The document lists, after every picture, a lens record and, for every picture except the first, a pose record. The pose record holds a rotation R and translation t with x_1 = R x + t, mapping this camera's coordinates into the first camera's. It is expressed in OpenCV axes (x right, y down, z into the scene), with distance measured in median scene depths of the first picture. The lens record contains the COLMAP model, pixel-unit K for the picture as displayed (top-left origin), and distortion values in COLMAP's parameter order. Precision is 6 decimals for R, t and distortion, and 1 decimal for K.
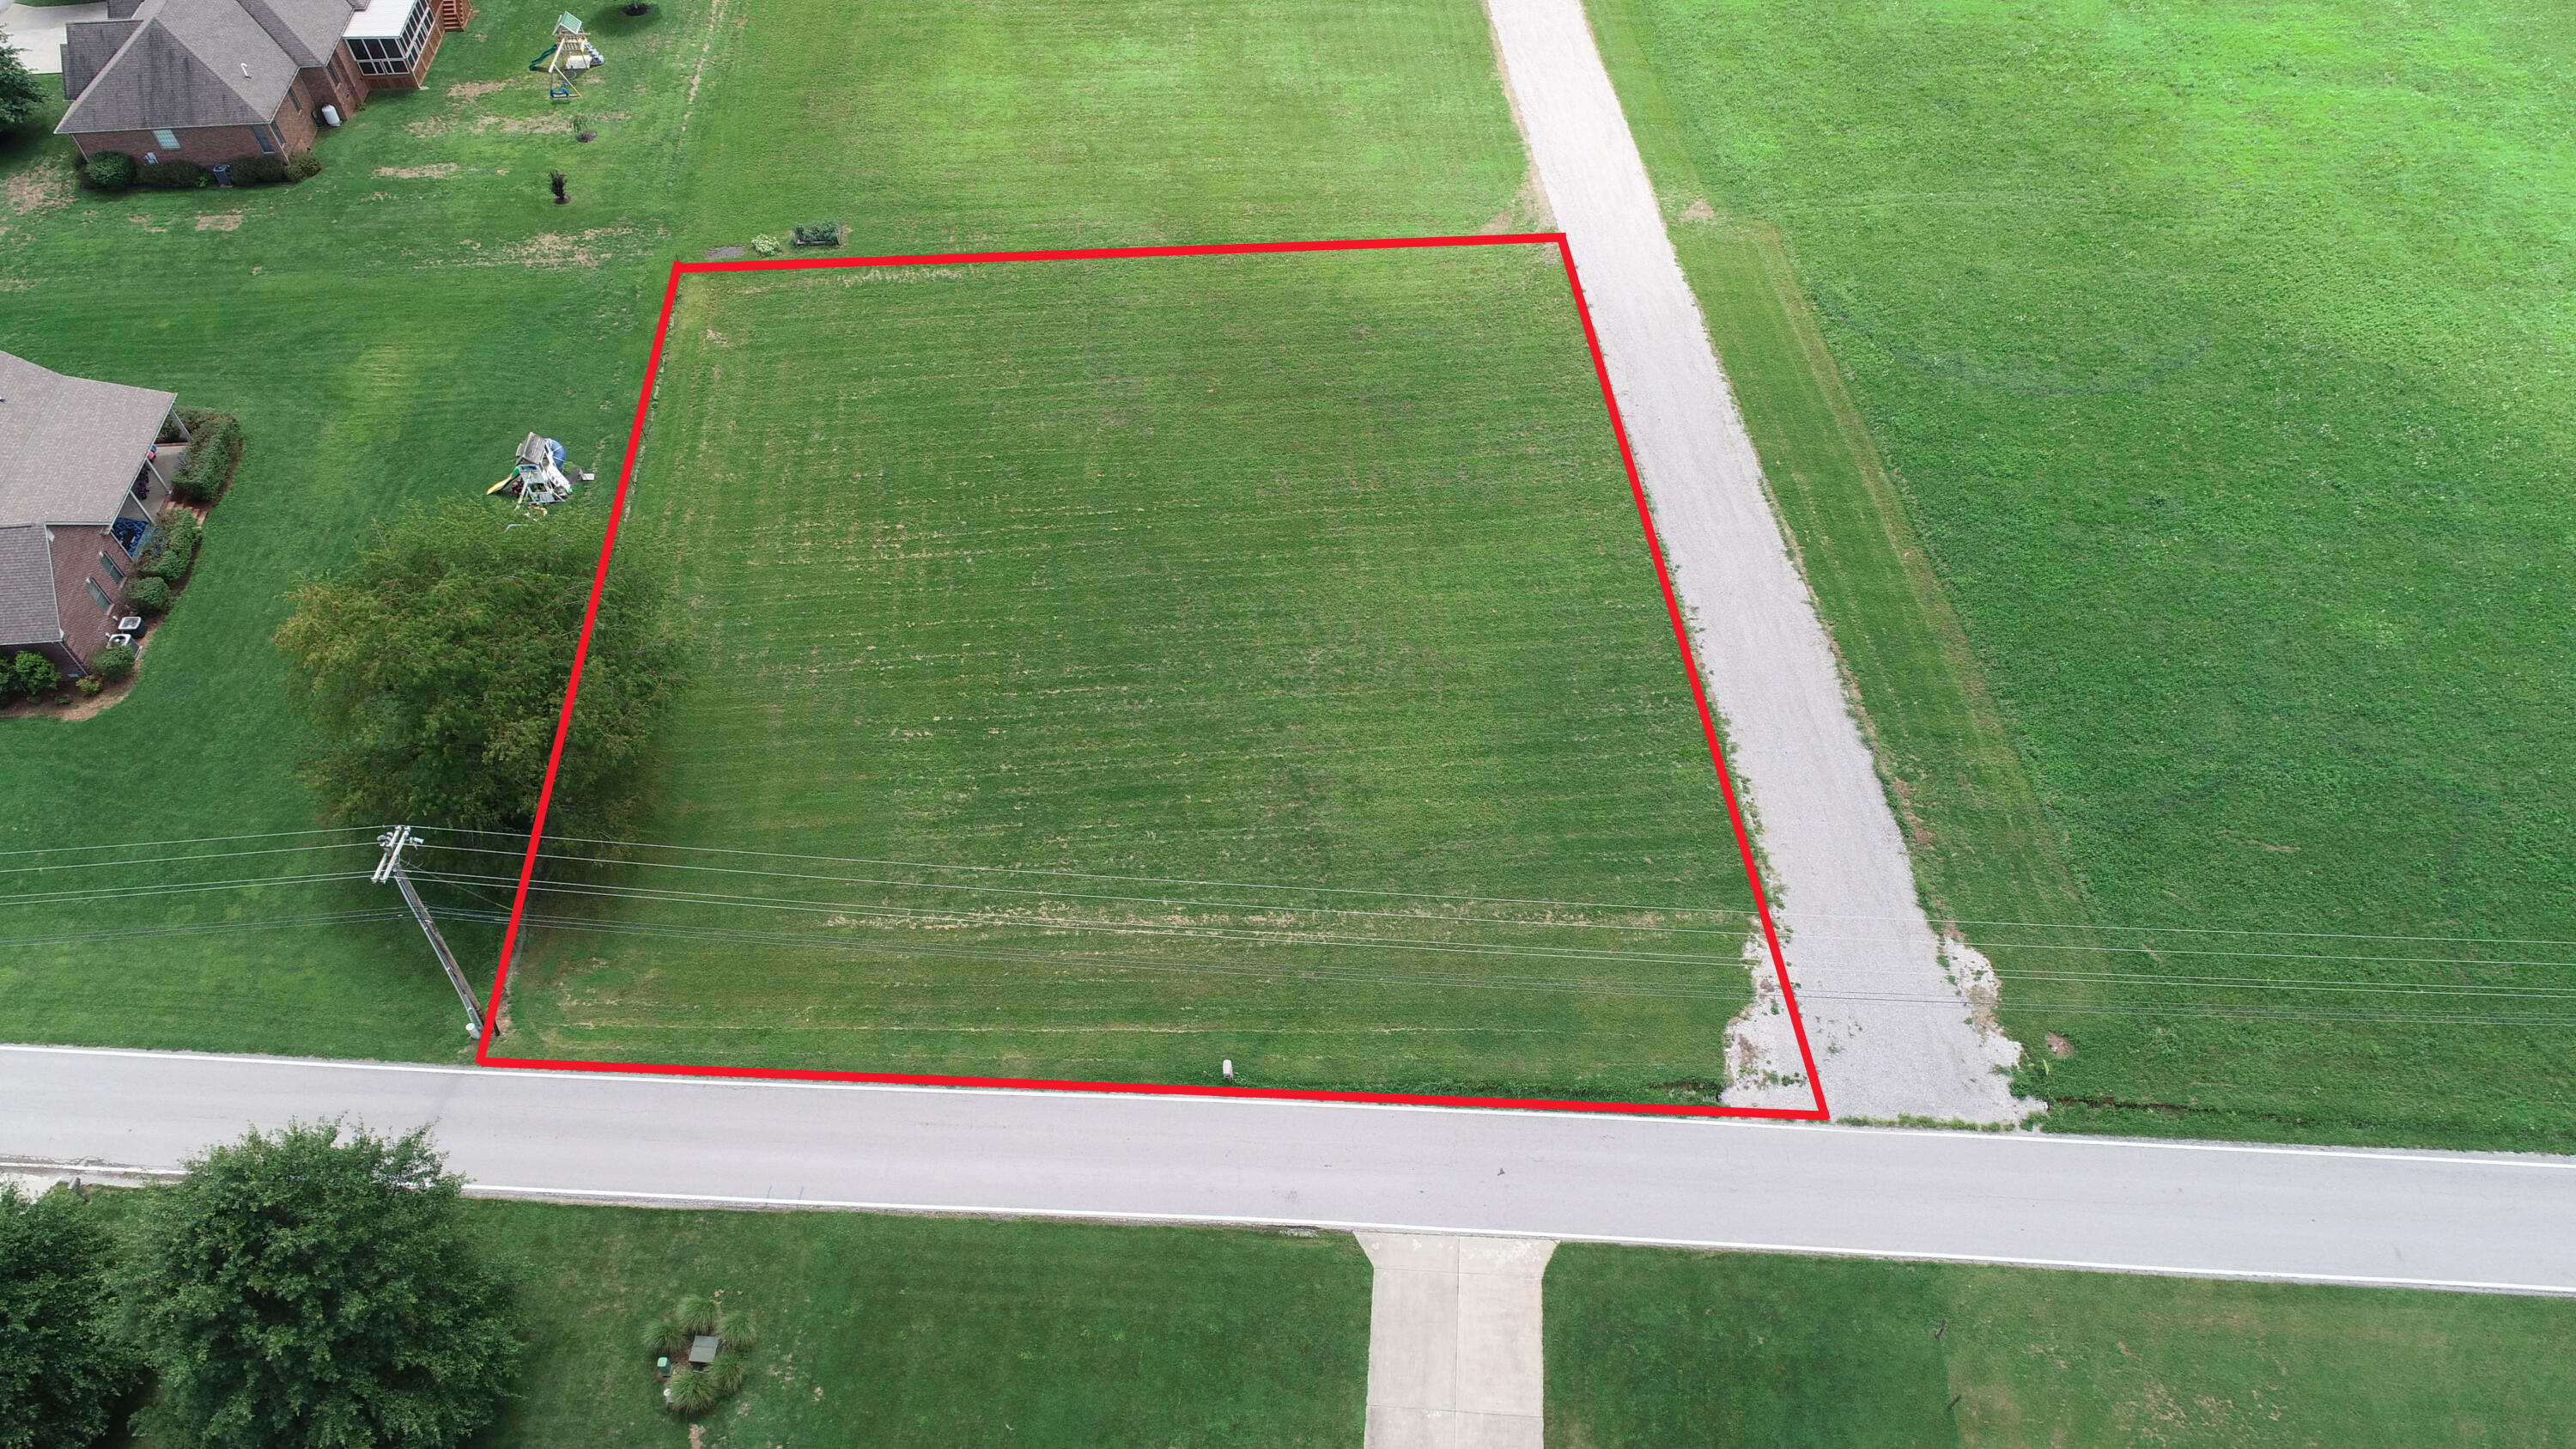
lens RADIAL K [[1737.8, 0, 1288.0], [0, 1737.8, 724.5], [0, 0, 1]] dist [0.002684, 0.001629]
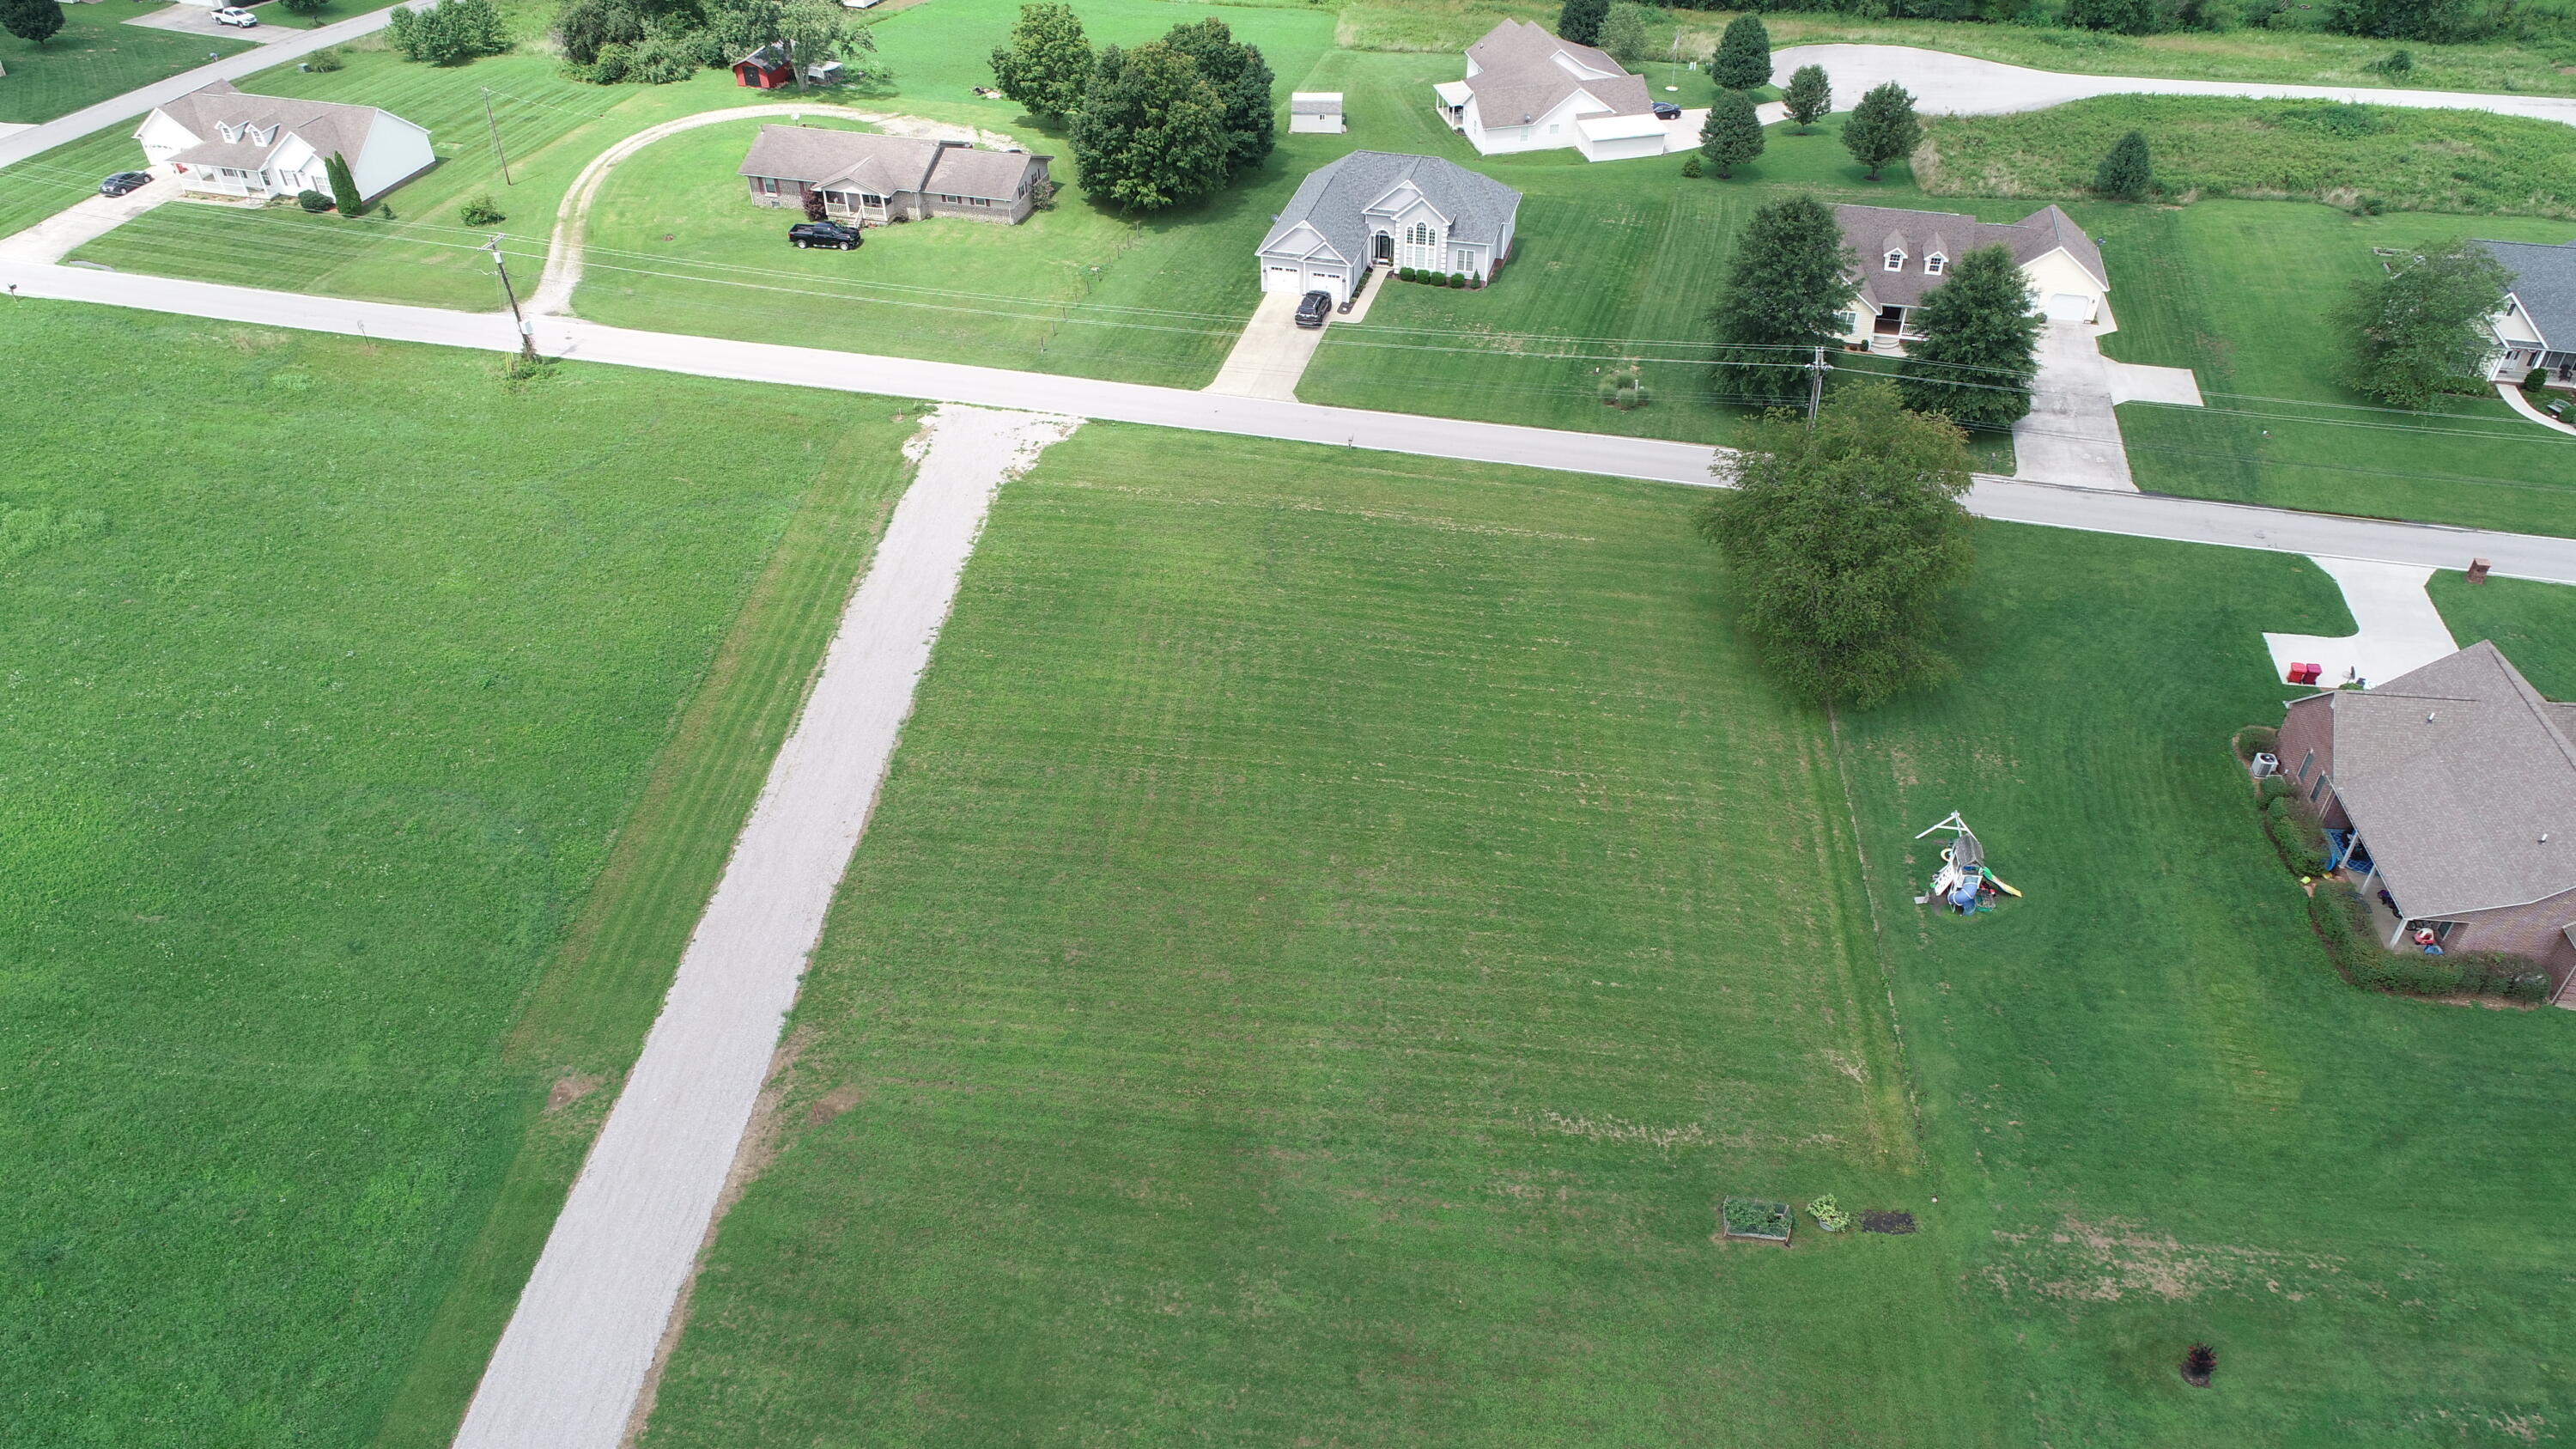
lens RADIAL K [[1737.8, 0, 1288.0], [0, 1737.8, 724.5], [0, 0, 1]] dist [0.002684, 0.001629]
pose [[-0.983543, -0.092390, 0.155263, -0.228903], [0.156206, -0.003023, 0.987720, -1.306391], [-0.090786, 0.995718, 0.017405, 1.051862]]
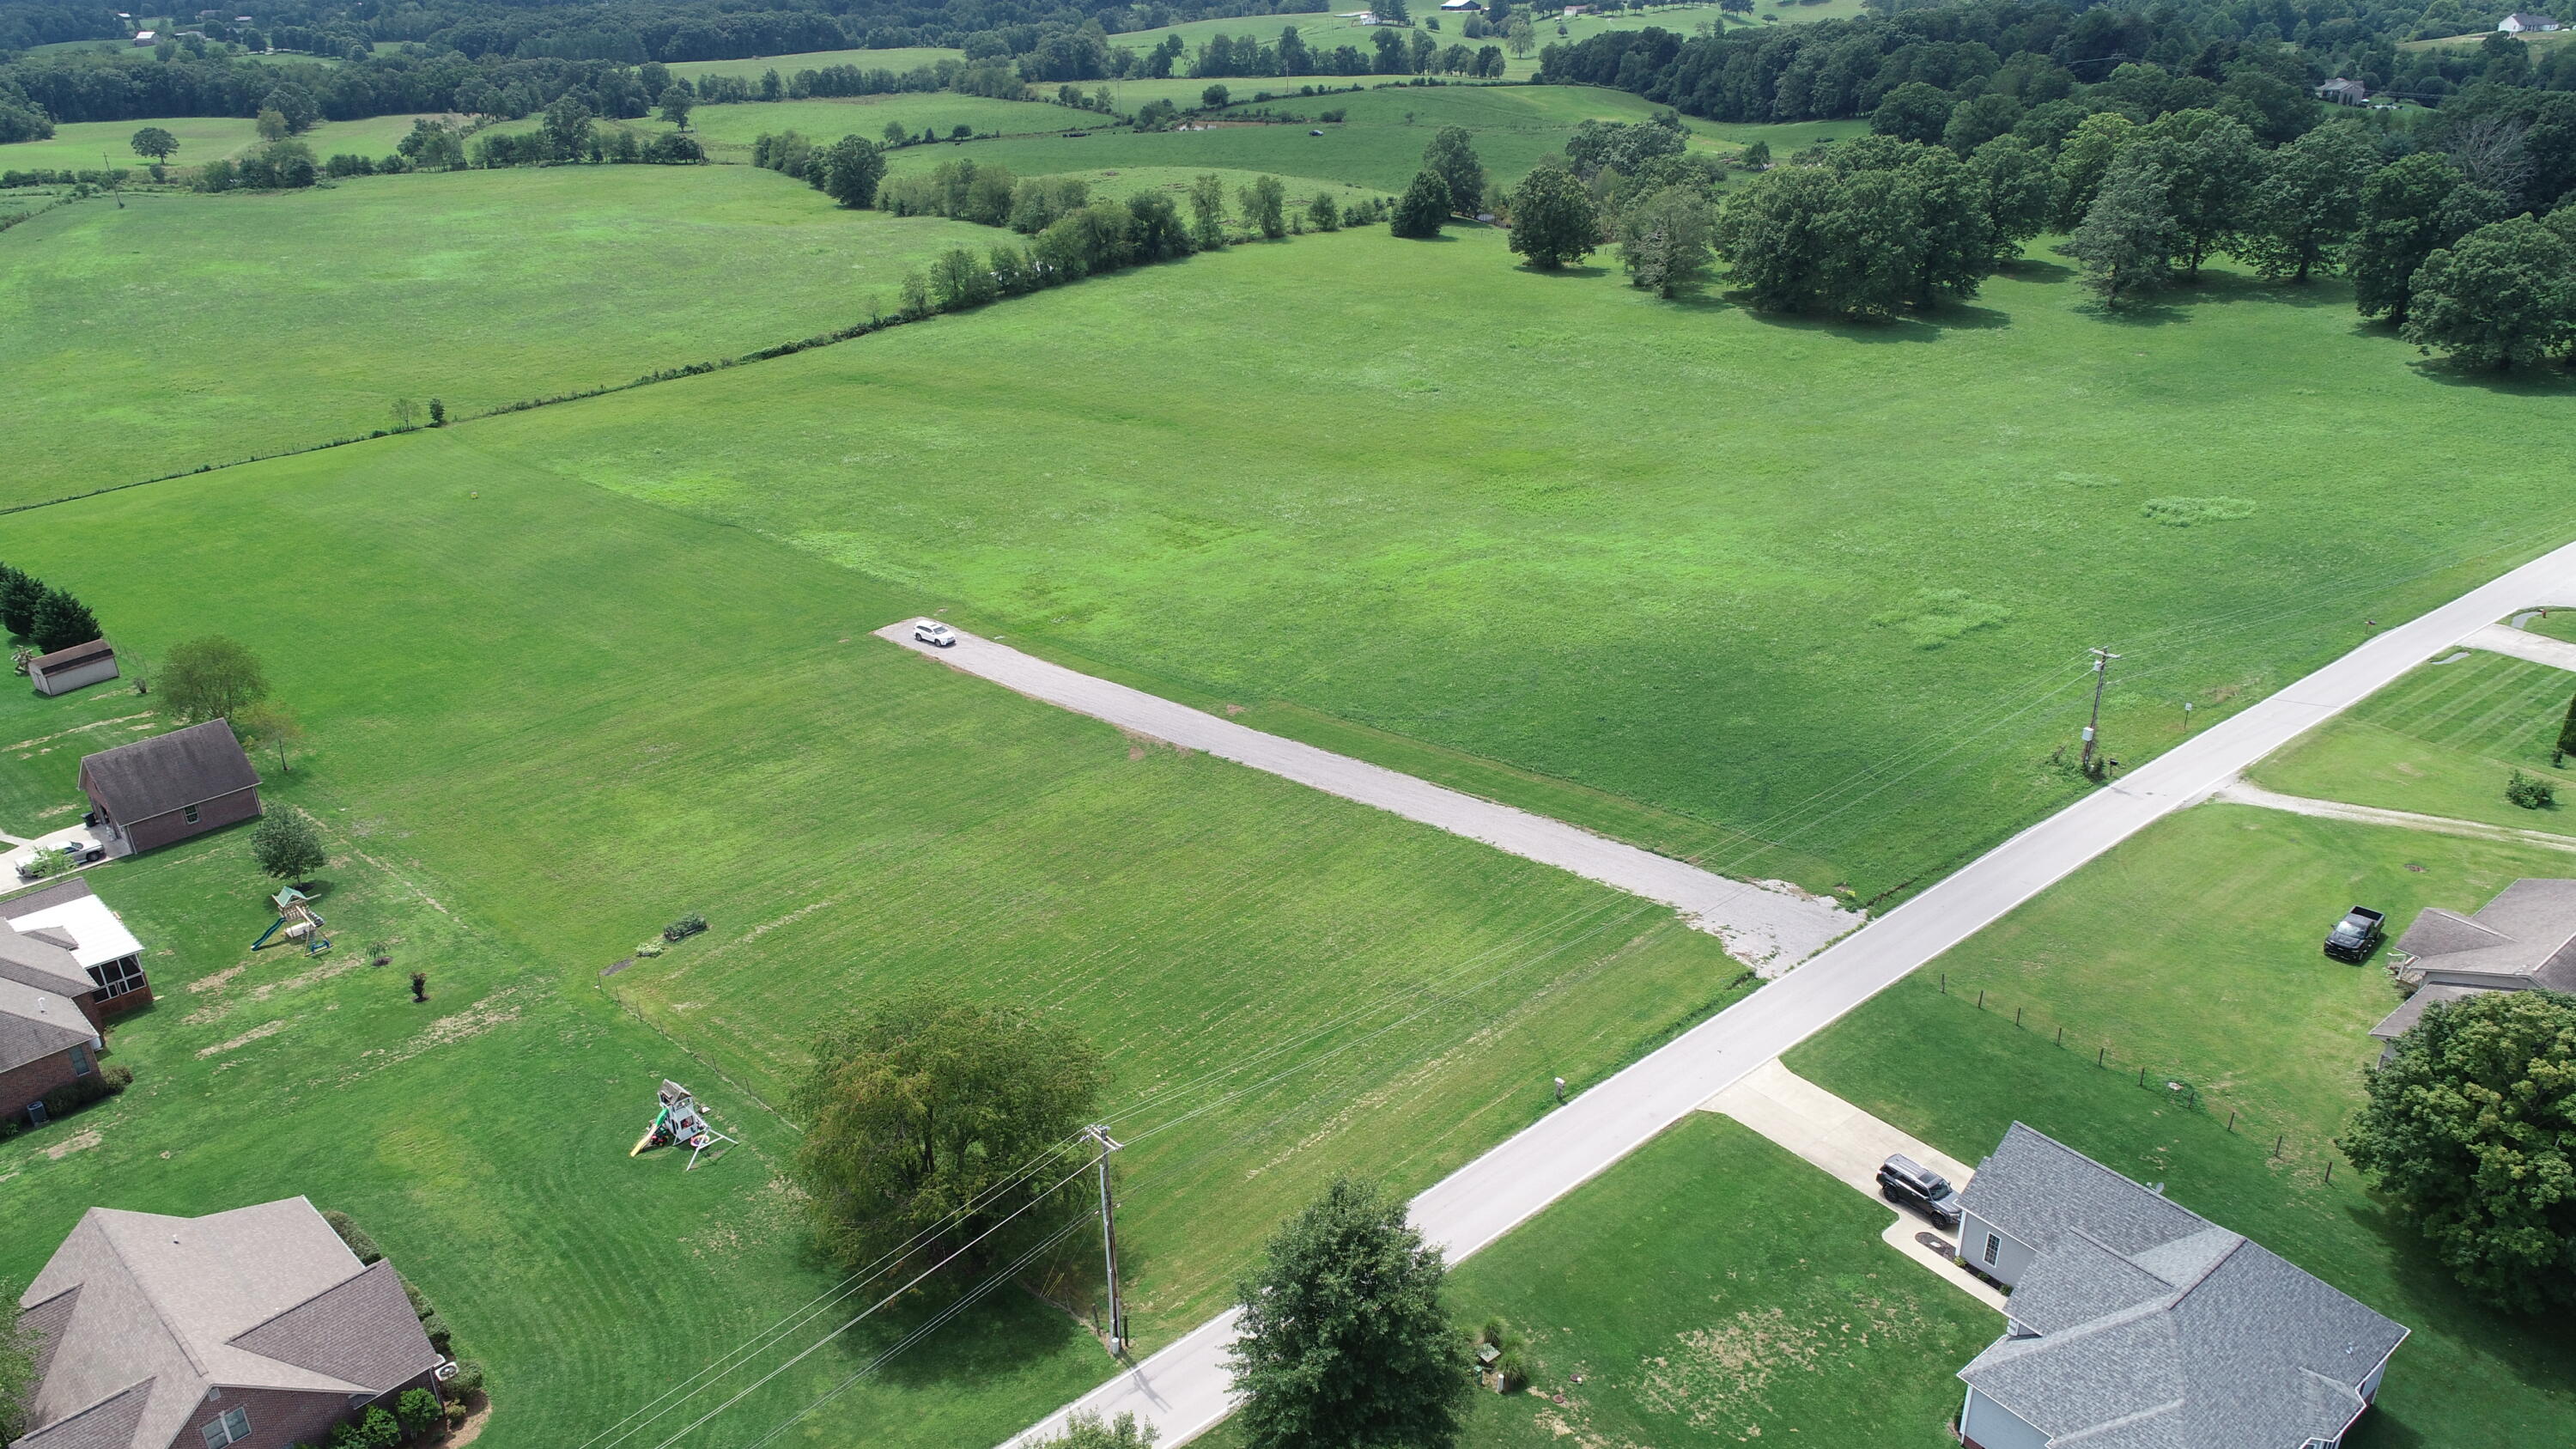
lens RADIAL K [[1733.0, 0, 1288.0], [0, 1733.0, 724.5], [0, 0, 1]] dist [-0.002146, 0.004714]
pose [[0.730879, -0.279459, 0.622670, -0.863516], [0.539923, 0.794819, -0.277031, 0.198264], [-0.417491, 0.538670, 0.731803, -0.126204]]
